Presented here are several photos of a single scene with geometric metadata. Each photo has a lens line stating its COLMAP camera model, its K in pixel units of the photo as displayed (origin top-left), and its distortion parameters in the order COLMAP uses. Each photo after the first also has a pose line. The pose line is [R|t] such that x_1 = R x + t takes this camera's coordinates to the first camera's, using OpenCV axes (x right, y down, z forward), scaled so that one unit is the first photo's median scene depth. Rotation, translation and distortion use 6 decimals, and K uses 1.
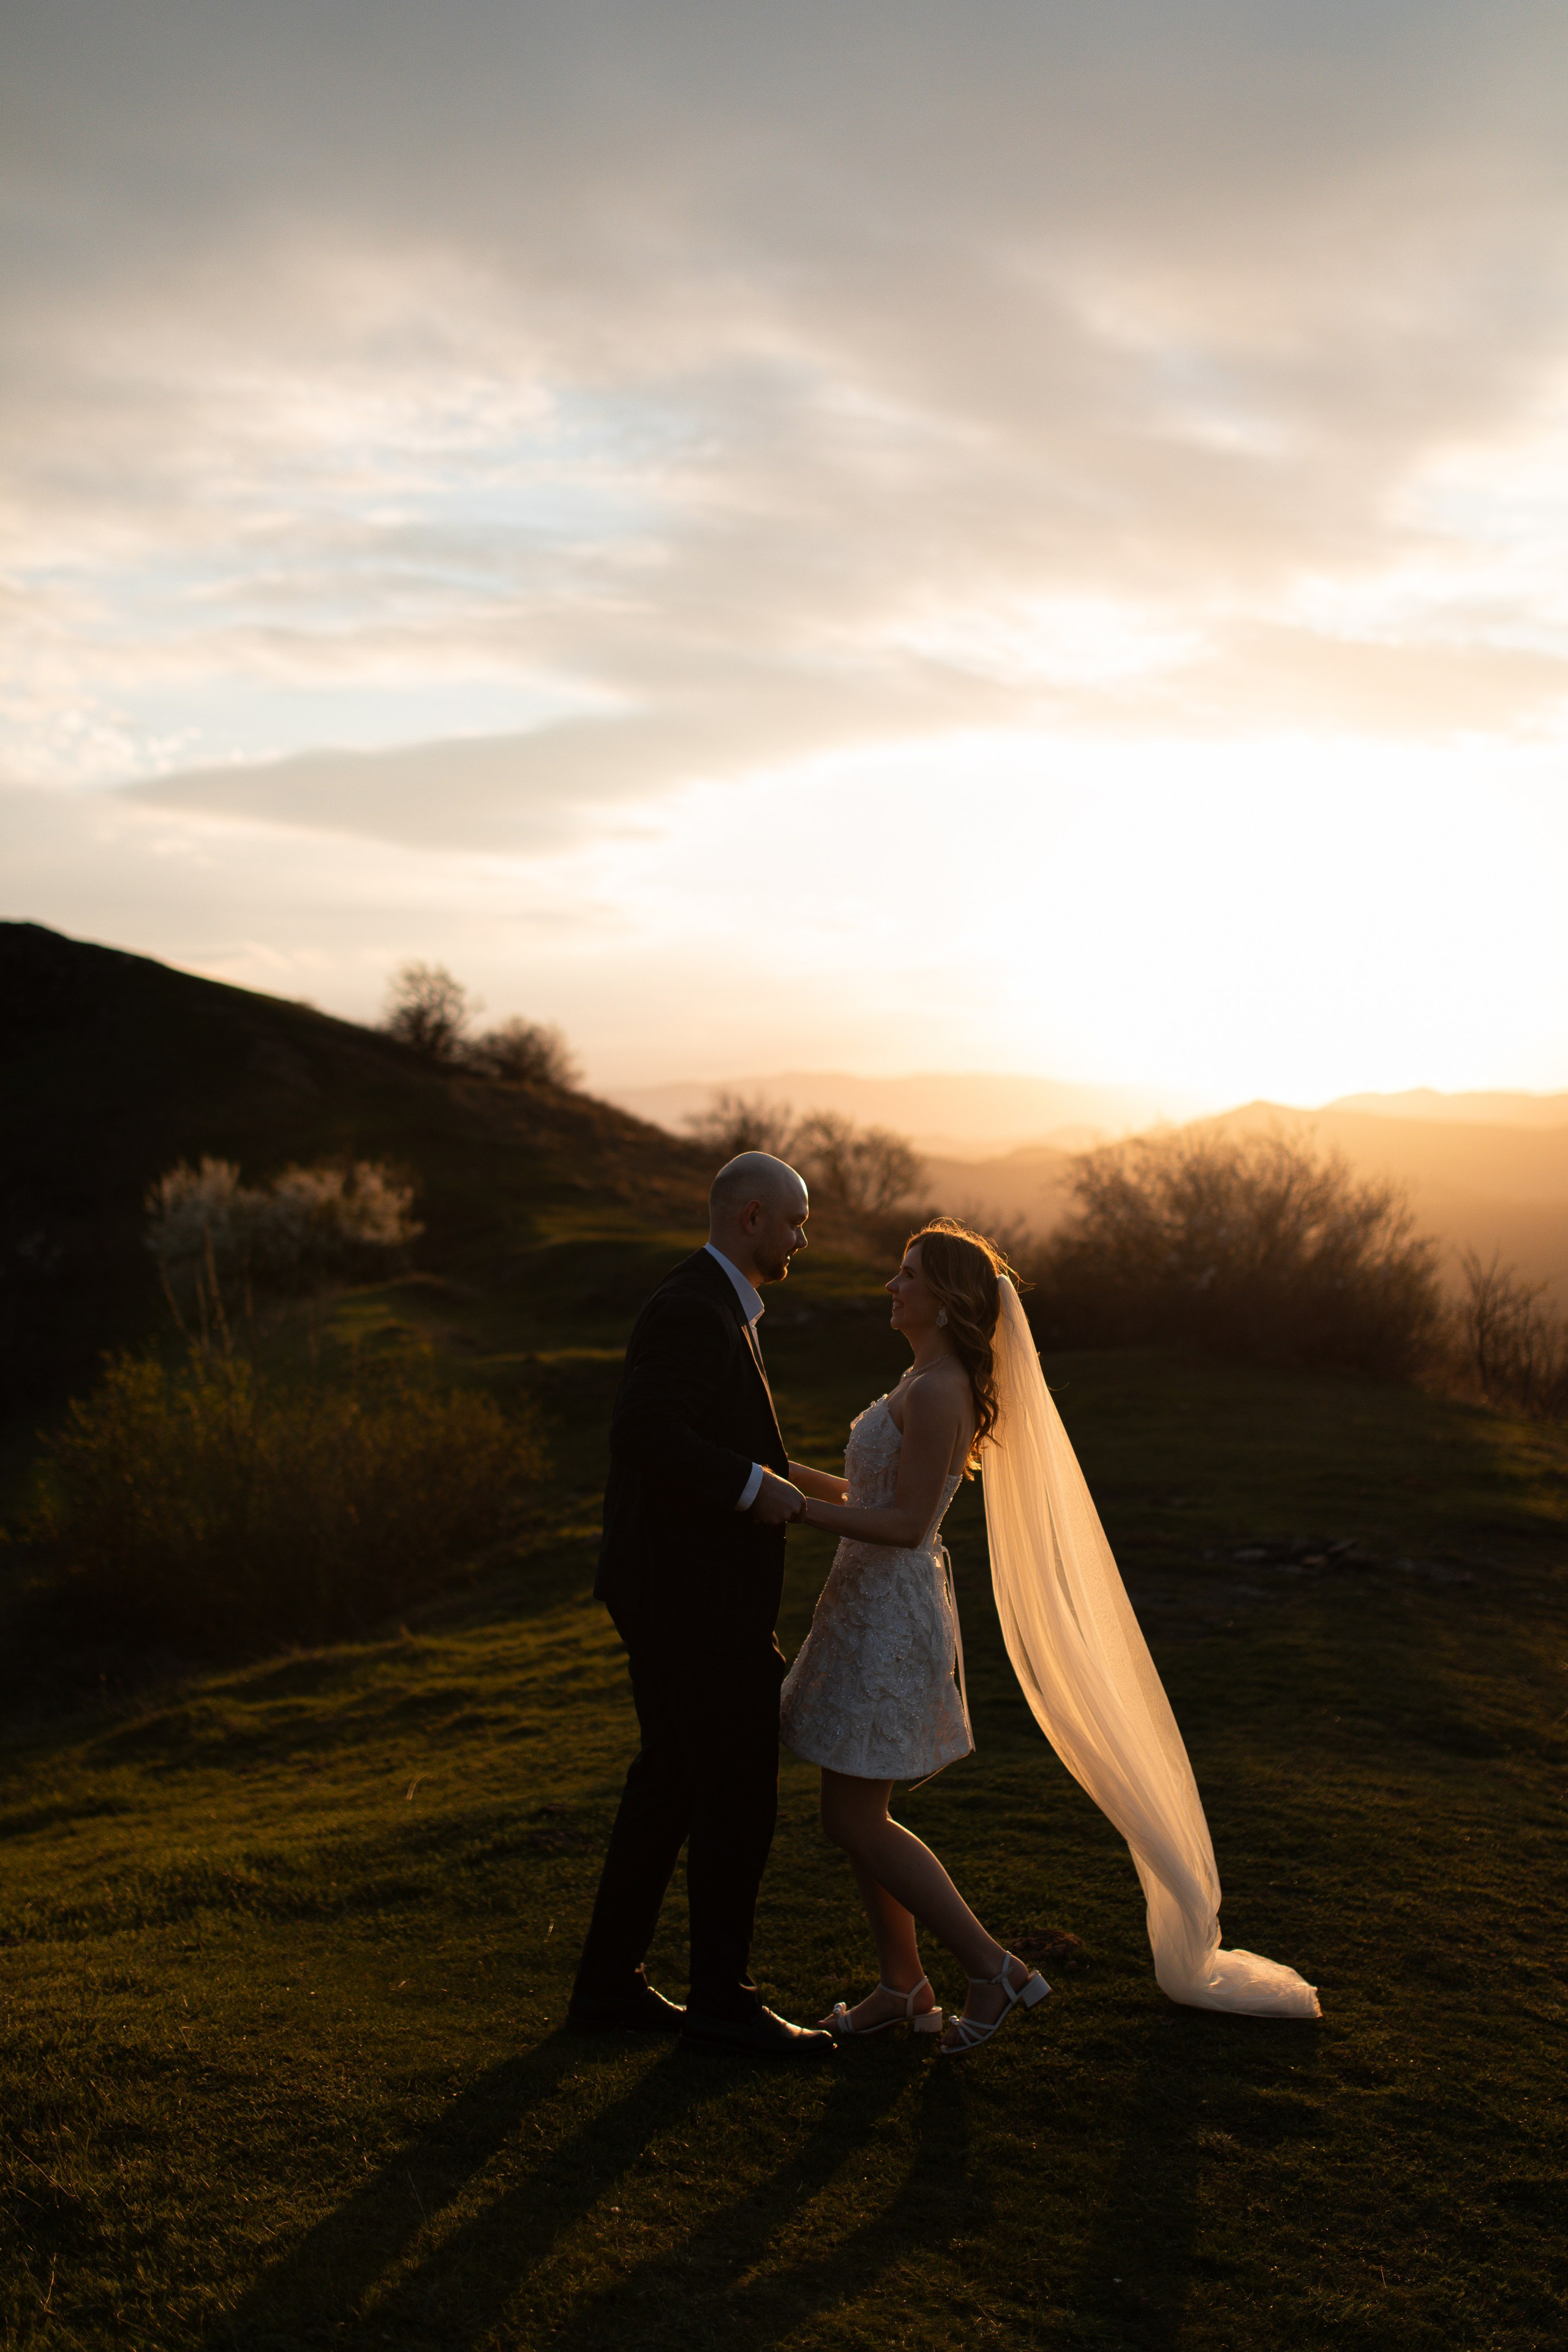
lens RADIAL K [[2362.0, 0, 772.7], [0, 2362.0, 1181.2], [0, 0, 1]] dist [0.003594, 0.002253]
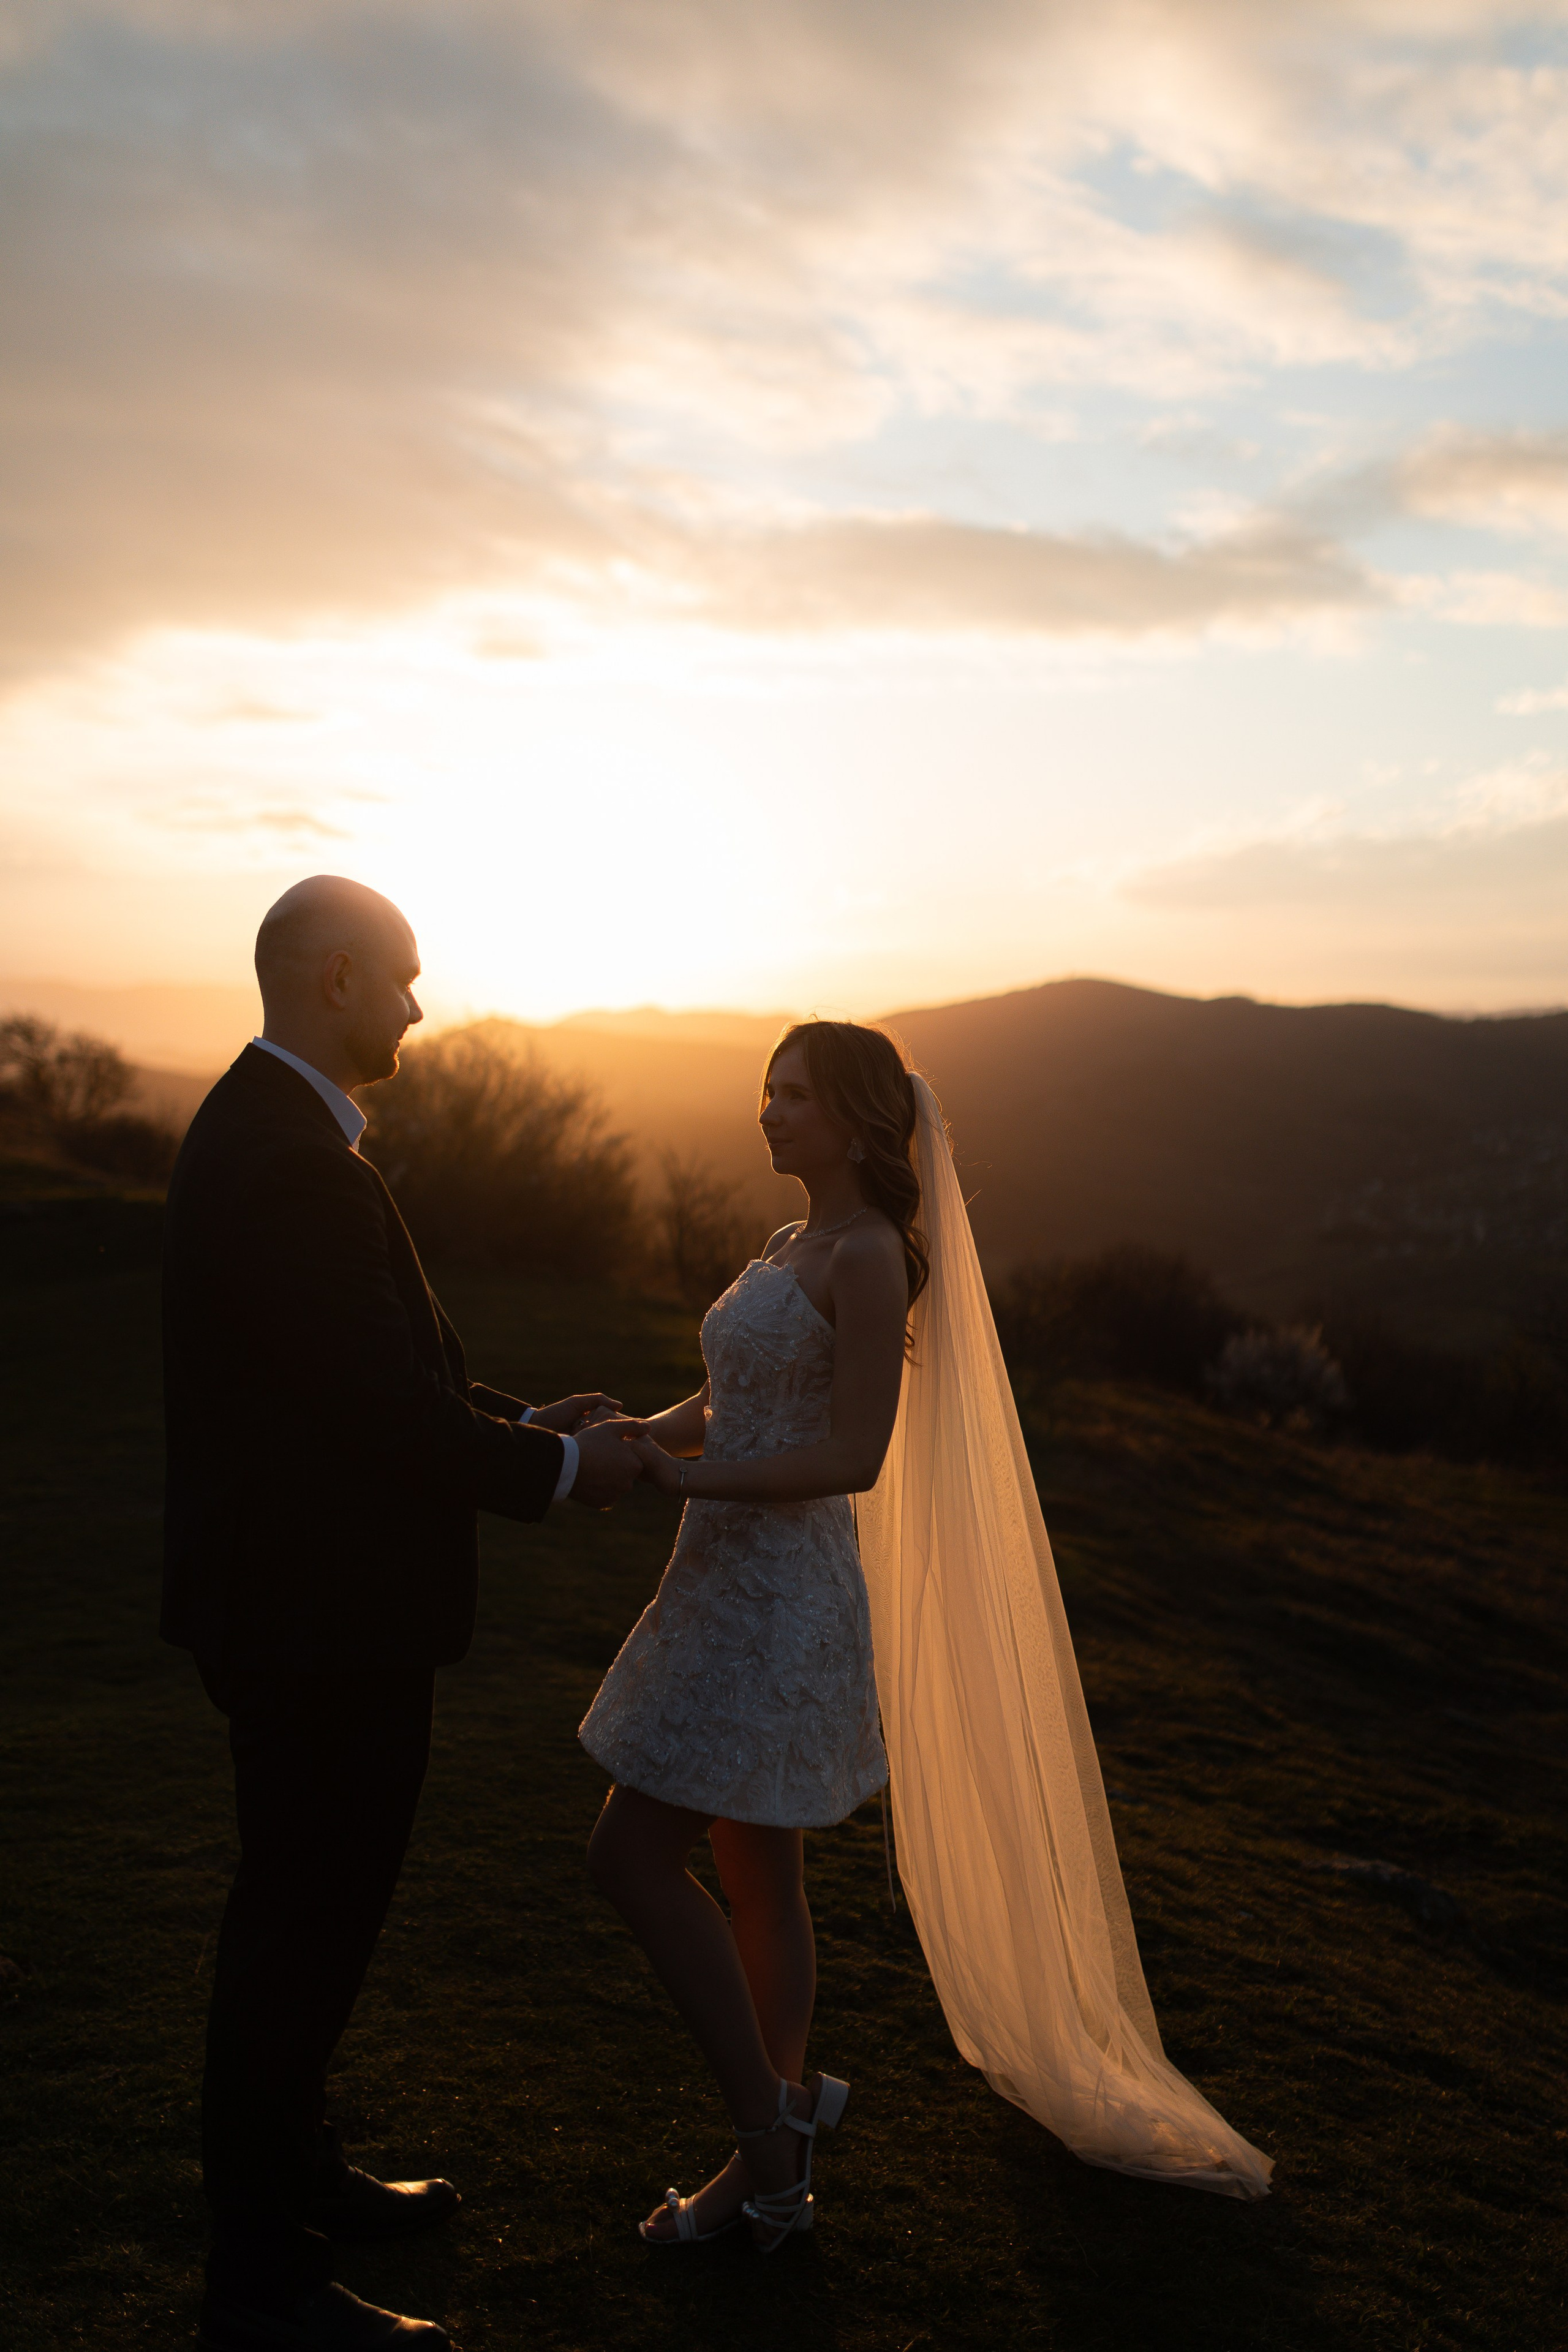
lens RADIAL K [[2362.0, 0, 772.7], [0, 2362.0, 1181.2], [0, 0, 1]] dist [0.003594, 0.002253]
pose [[0.949190, -0.006586, 0.314634, 0.037927], [-0.004600, 0.999384, 0.034796, 0.013384], [-0.314669, -0.034476, 0.948575, 0.067112]]
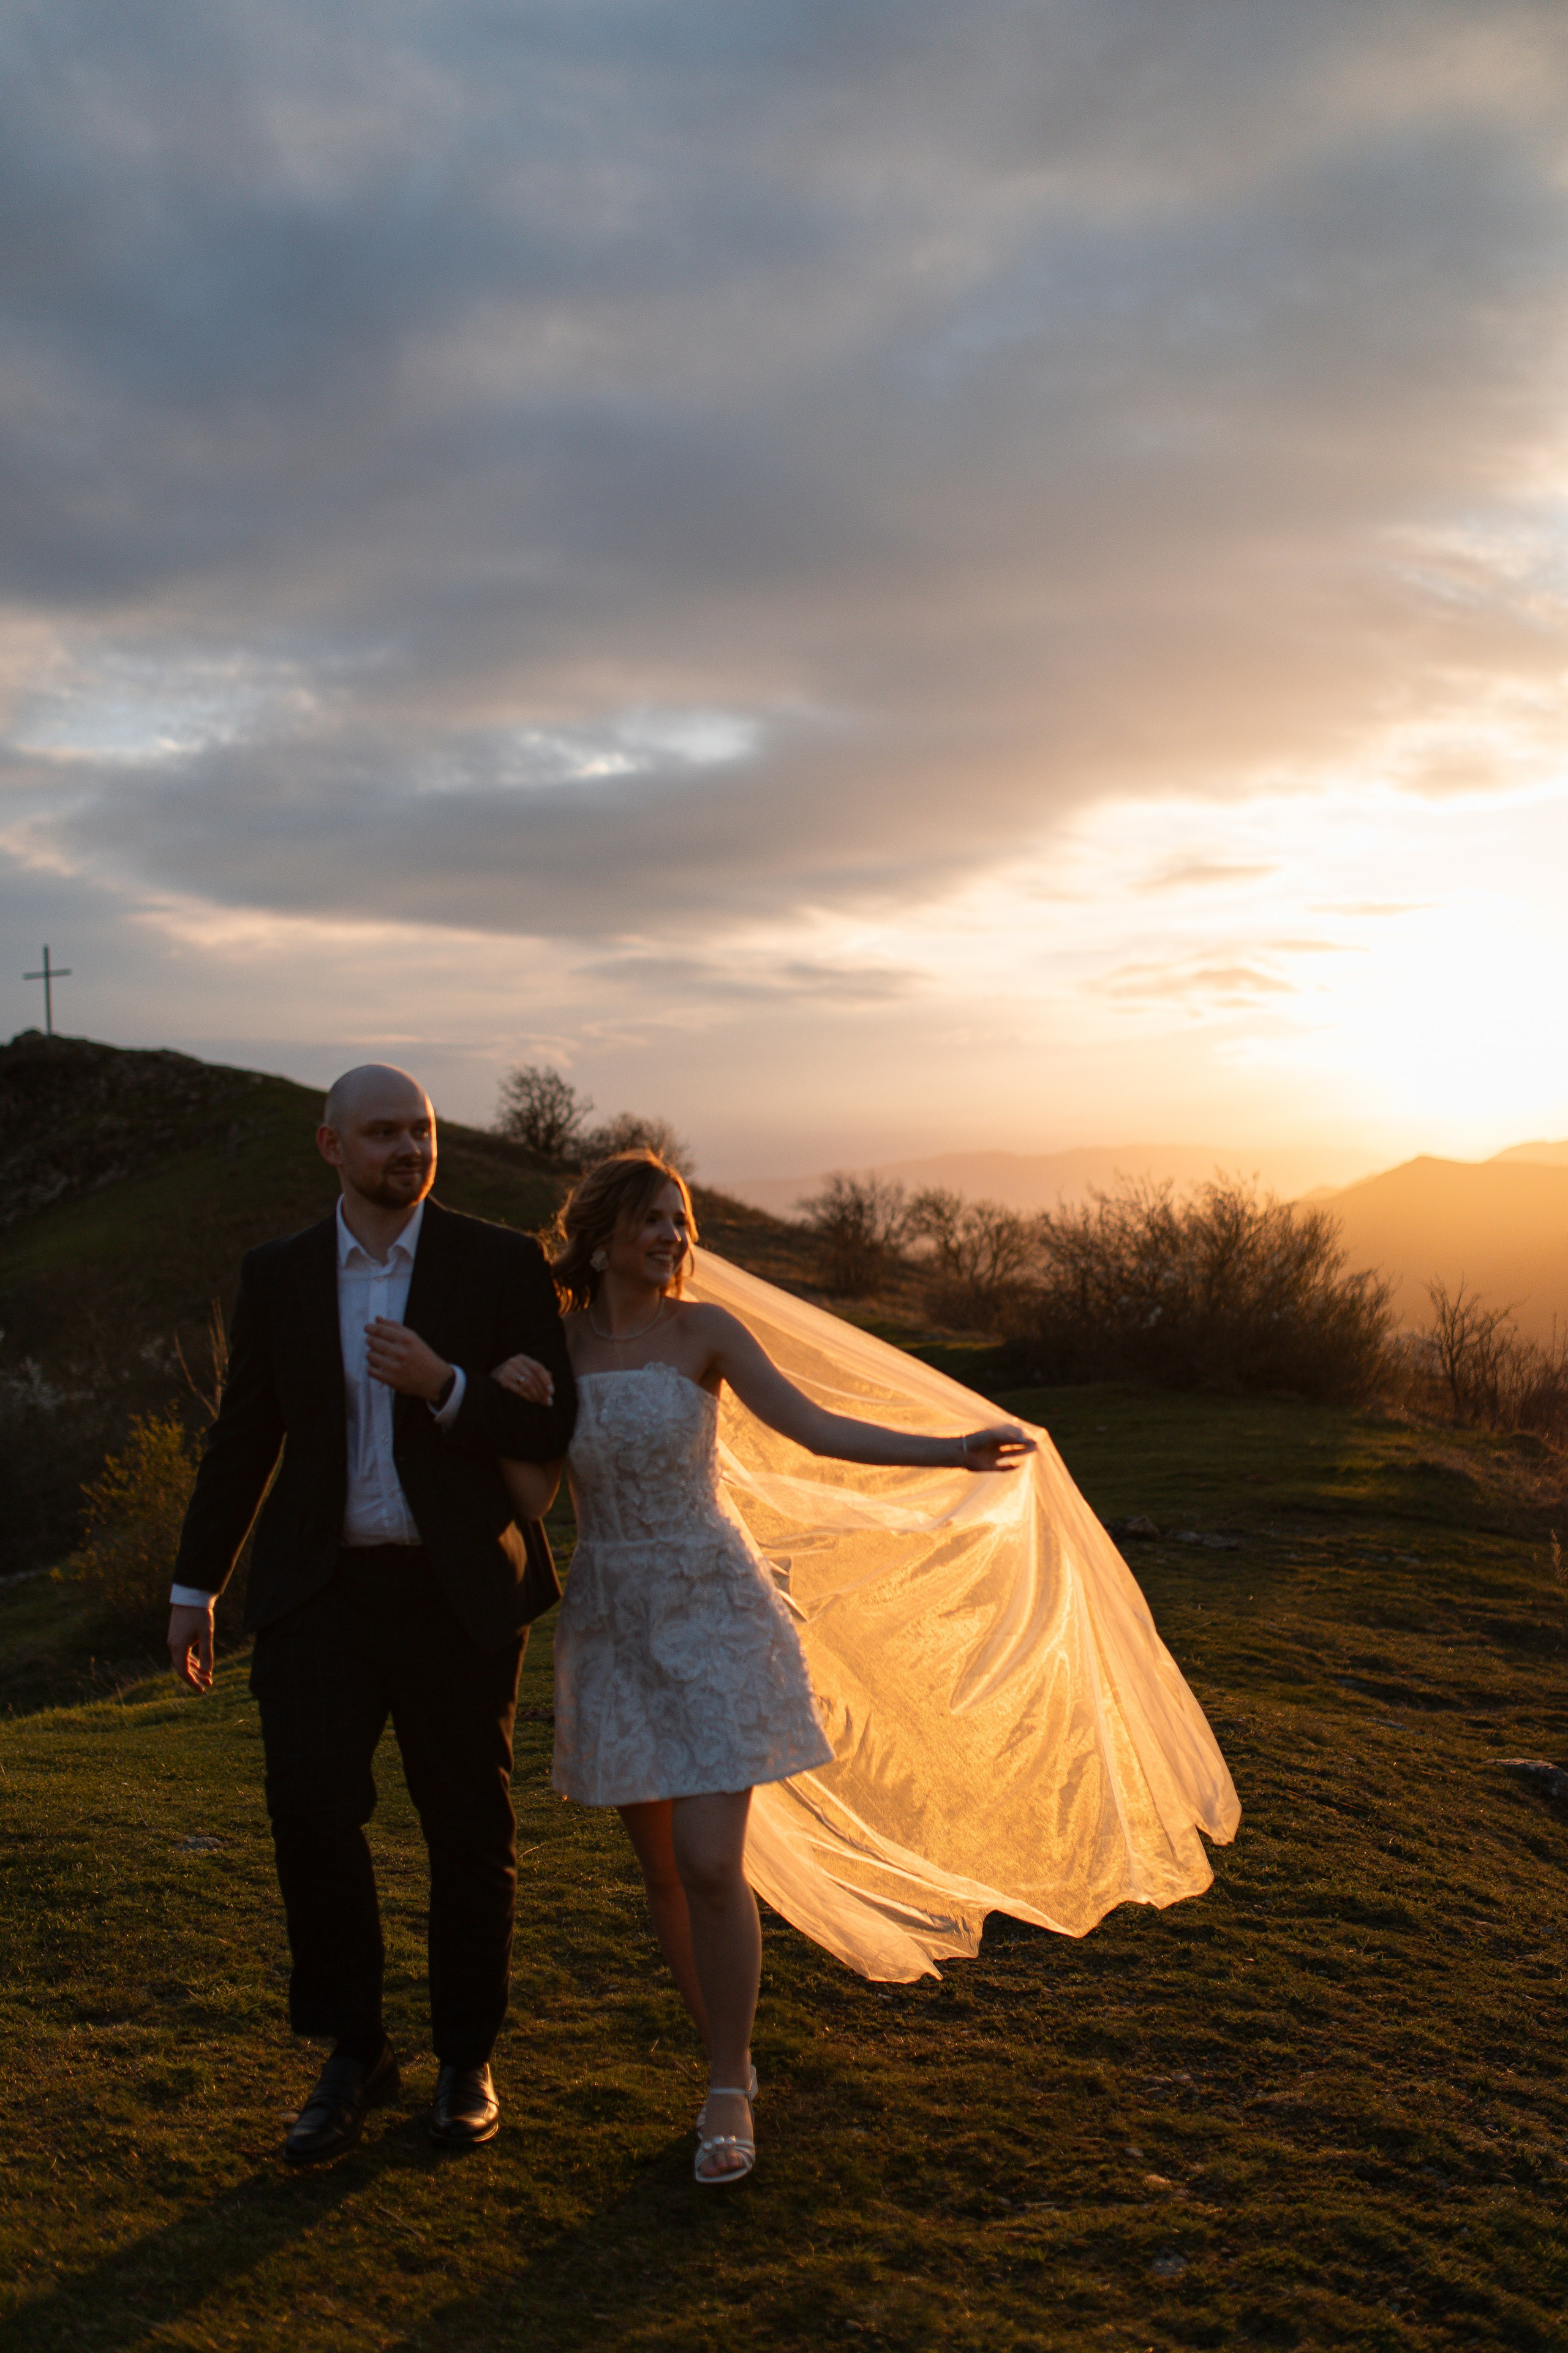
lens RADIAL K [[2376.8, 0, 784.0], [0, 2376.8, 1176.5], [0, 0, 1]] dist [0.003912, 0.002661]
pose [[0.996394, -0.052830, -0.066388, 0.119711], [0.050213, 0.997917, -0.040496, 0.015932], [0.068389, 0.037017, 0.996972, -0.162395]]
